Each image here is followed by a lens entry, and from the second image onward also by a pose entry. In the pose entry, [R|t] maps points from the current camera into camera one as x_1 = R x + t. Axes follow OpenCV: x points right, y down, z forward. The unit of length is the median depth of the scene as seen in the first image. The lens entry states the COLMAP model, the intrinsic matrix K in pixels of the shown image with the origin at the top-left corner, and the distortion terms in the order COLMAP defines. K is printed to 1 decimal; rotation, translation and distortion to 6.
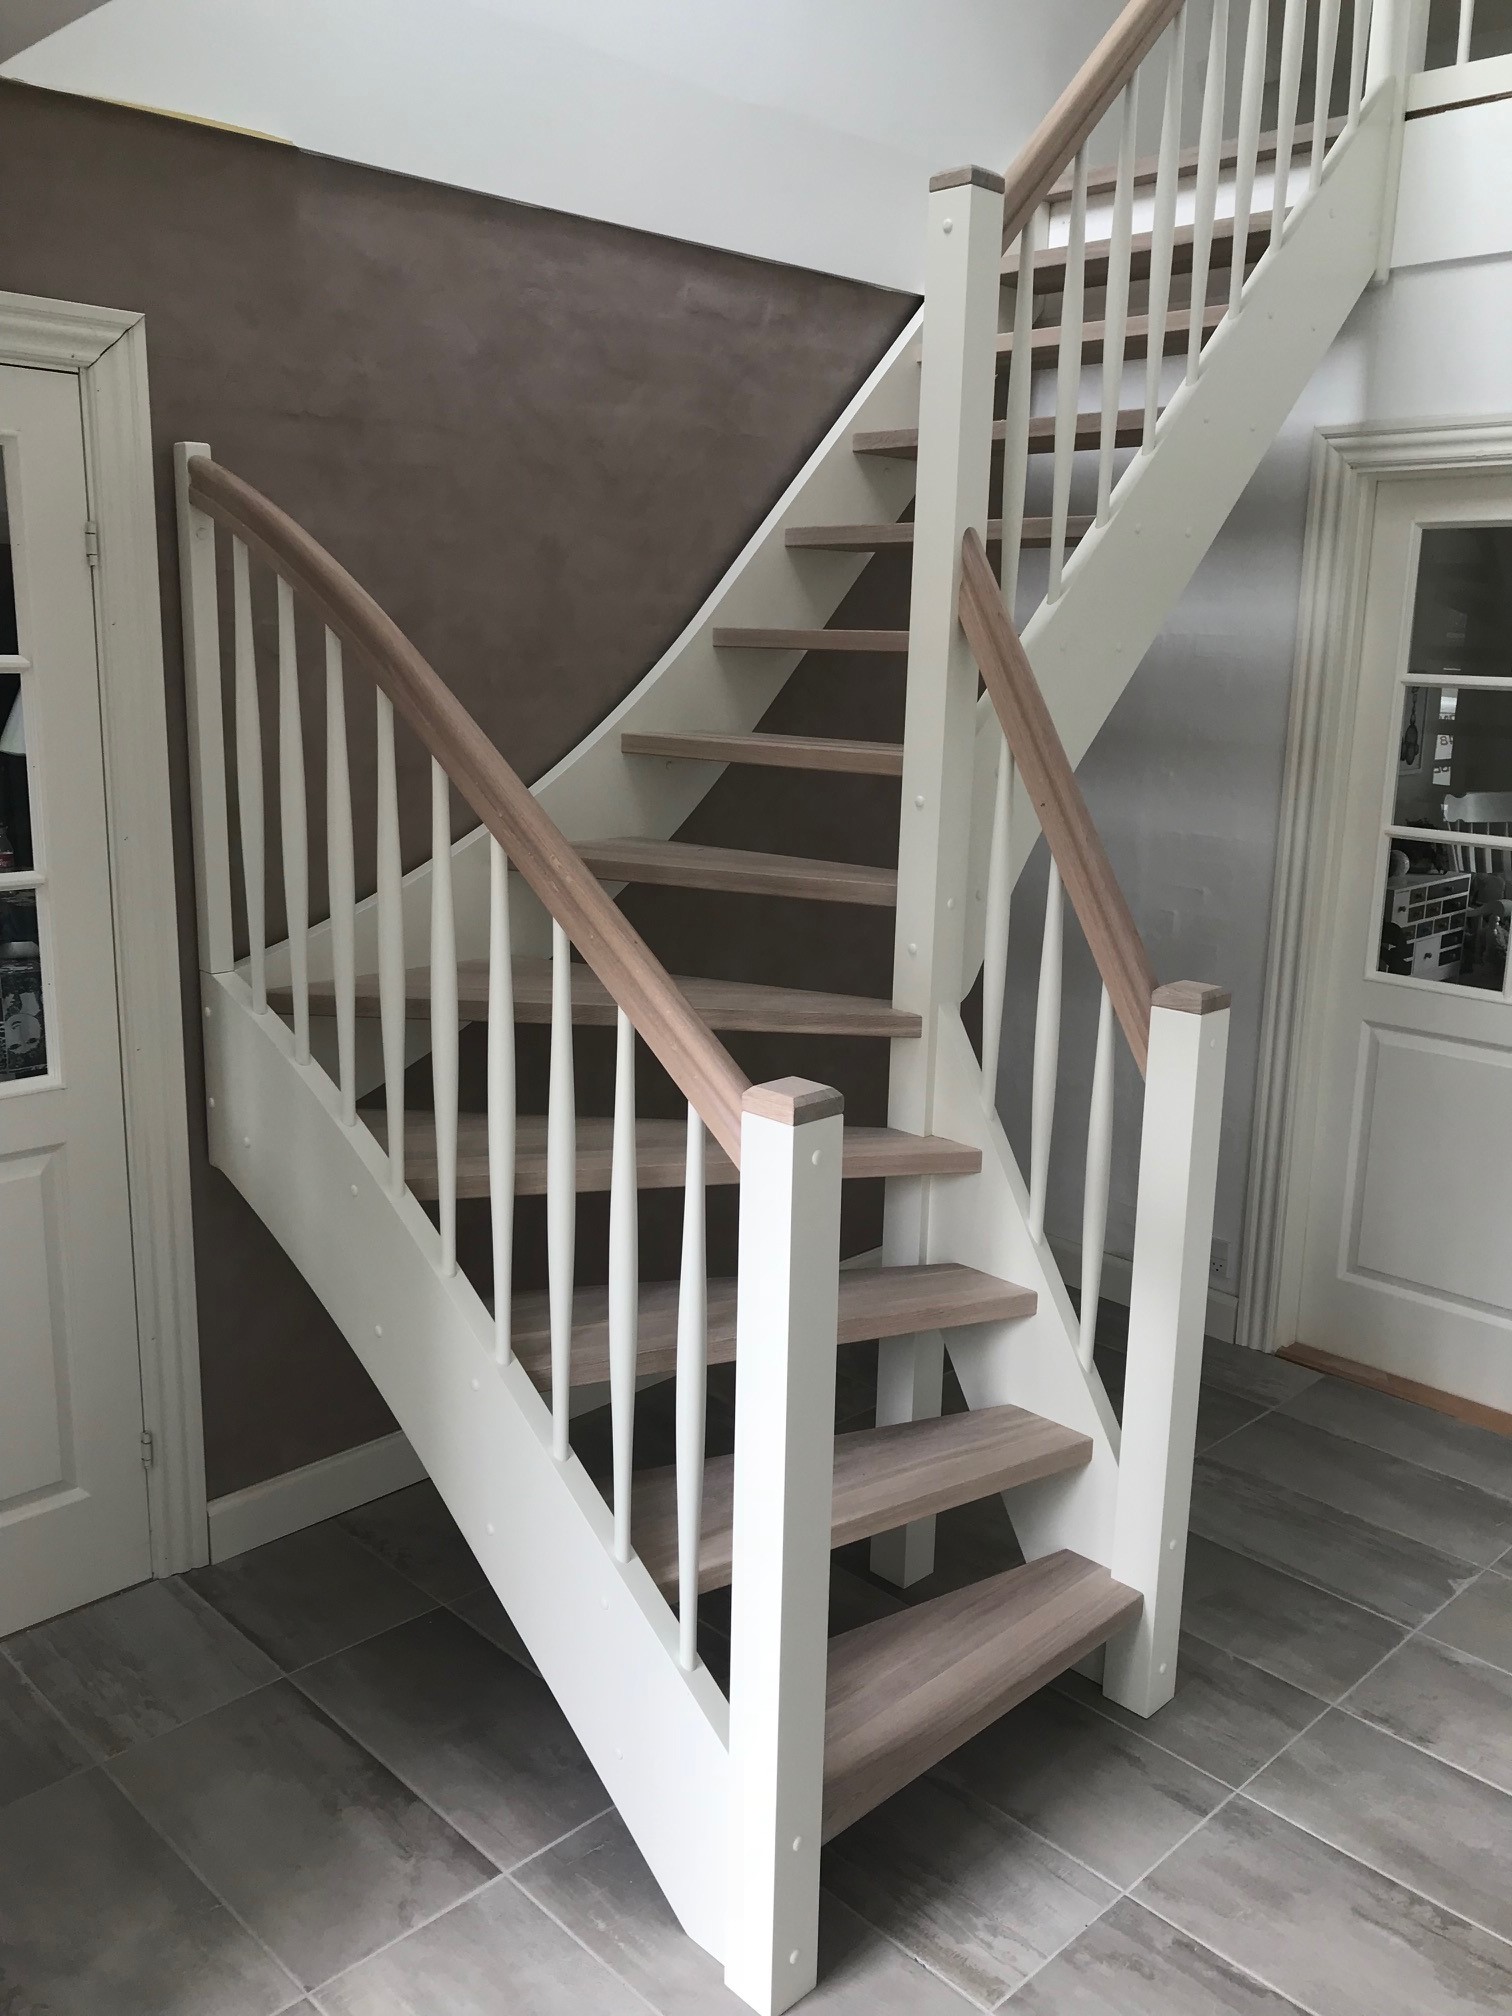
lens RADIAL K [[1704.2, 0, 754.3], [0, 1704.2, 1003.9], [0, 0, 1]] dist [-0.006227, -0.007437]
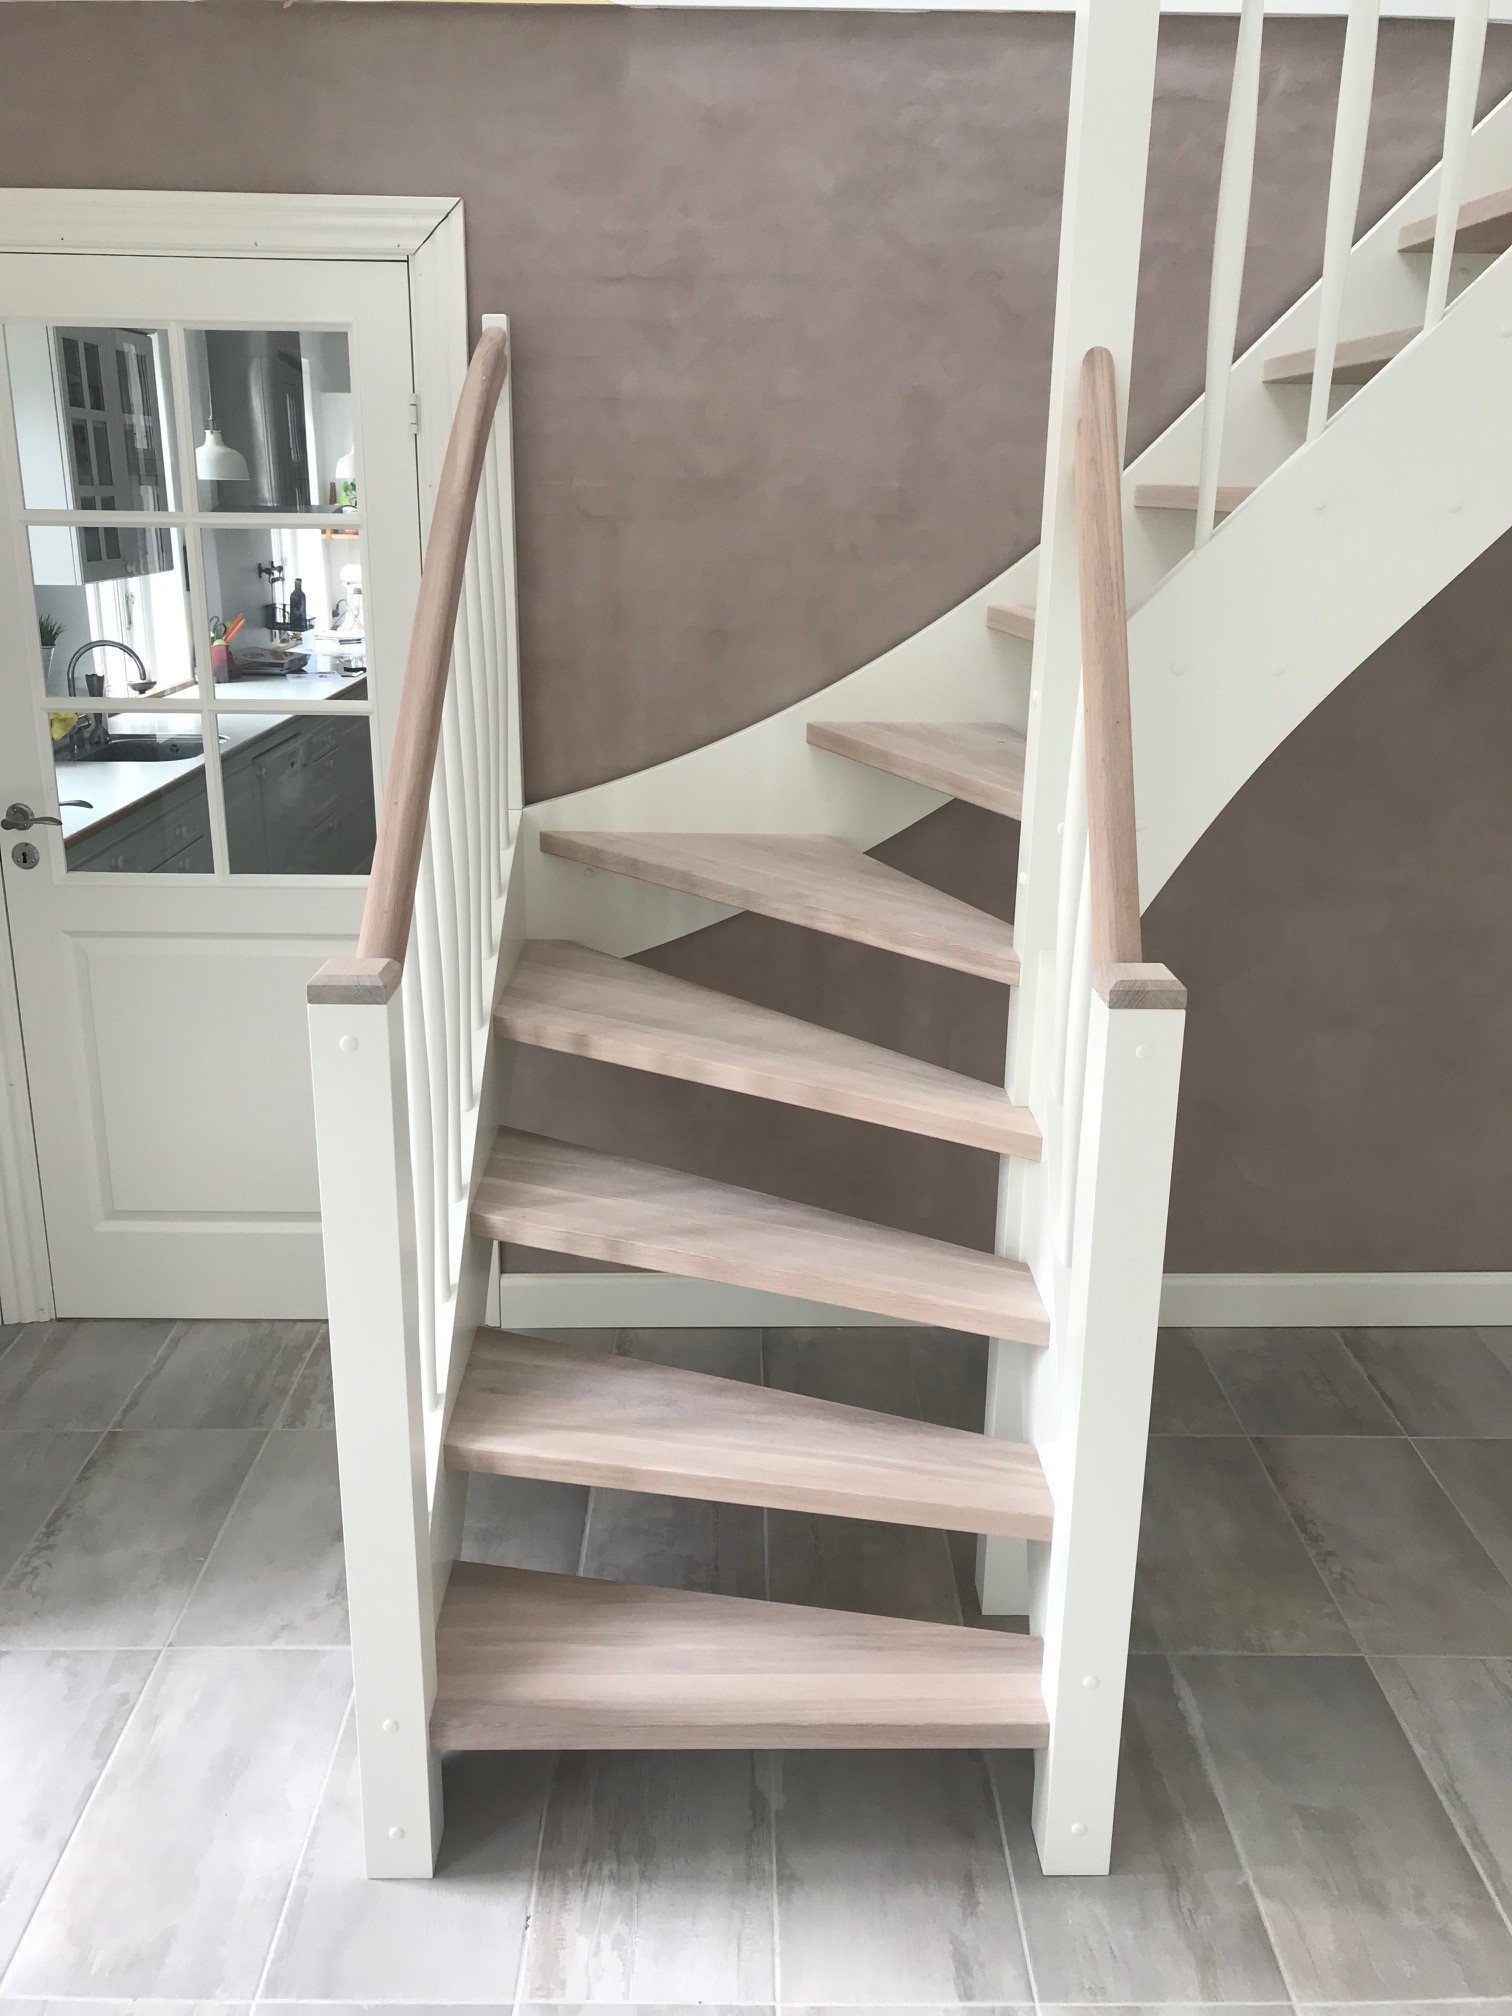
lens RADIAL K [[1679.8, 0, 755.0], [0, 1679.8, 1014.5], [0, 0, 1]] dist [0.002513, -0.008456]
pose [[0.705925, 0.198697, -0.679846, 0.605908], [-0.146967, 0.980046, 0.133831, -0.061217], [0.692872, 0.005440, 0.721040, 0.346441]]
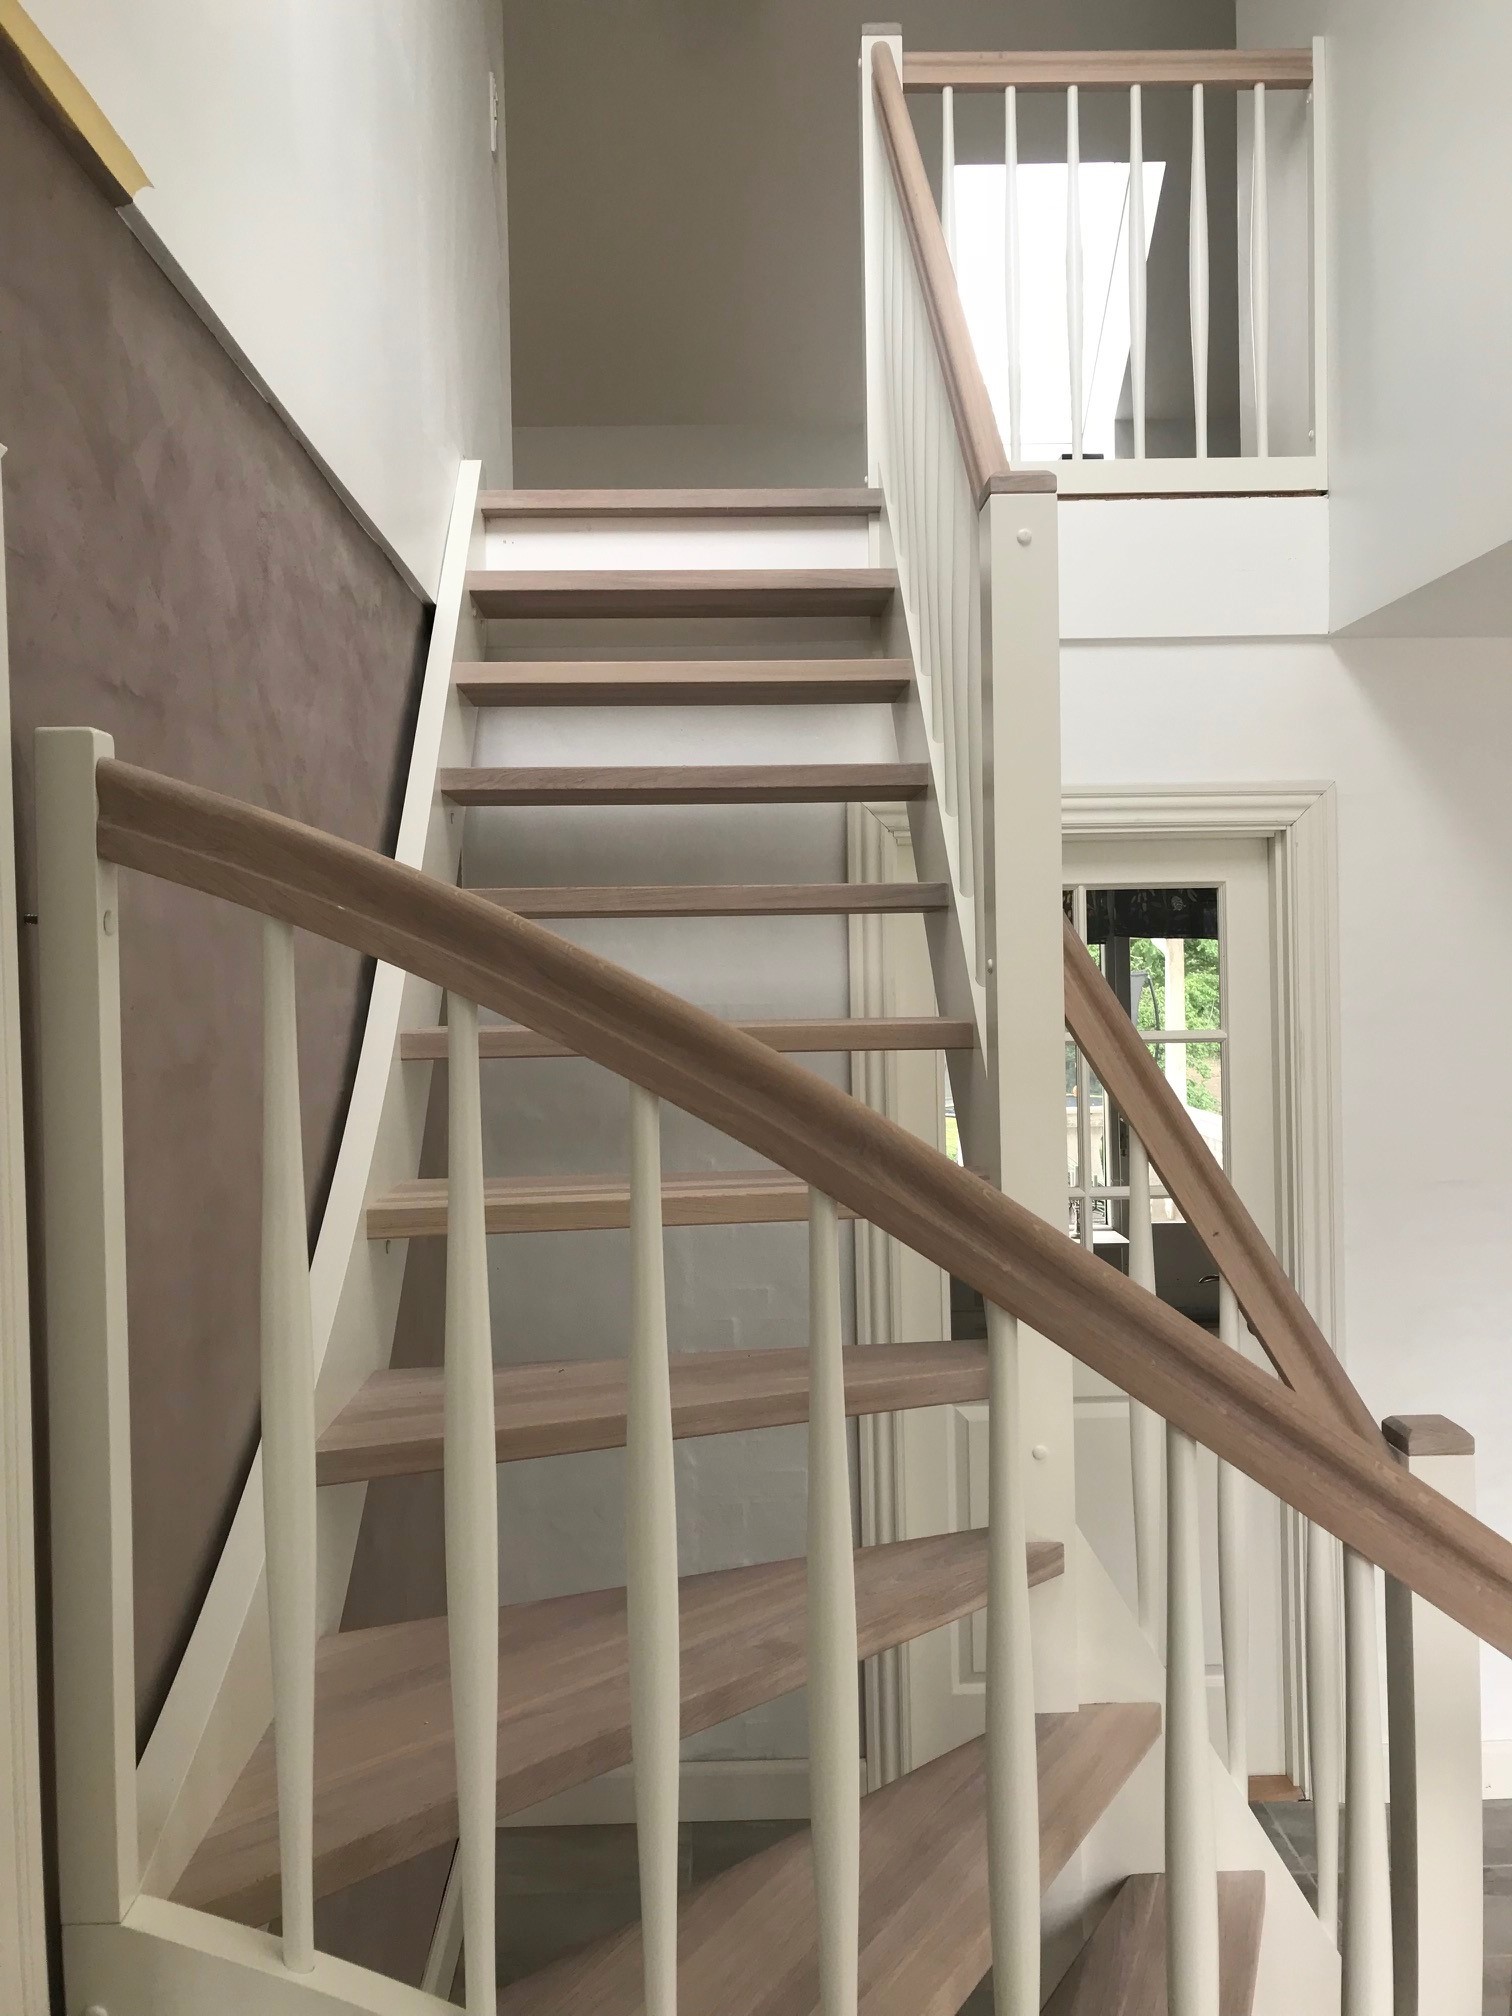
lens RADIAL K [[1674.3, 0, 748.7], [0, 1674.3, 1011.6], [0, 0, 1]] dist [0.020279, 0.009113]
pose [[0.700144, -0.053525, 0.711993, -0.532756], [0.186941, 0.976143, -0.110446, -0.171843], [-0.689095, 0.210429, 0.693447, 0.572375]]
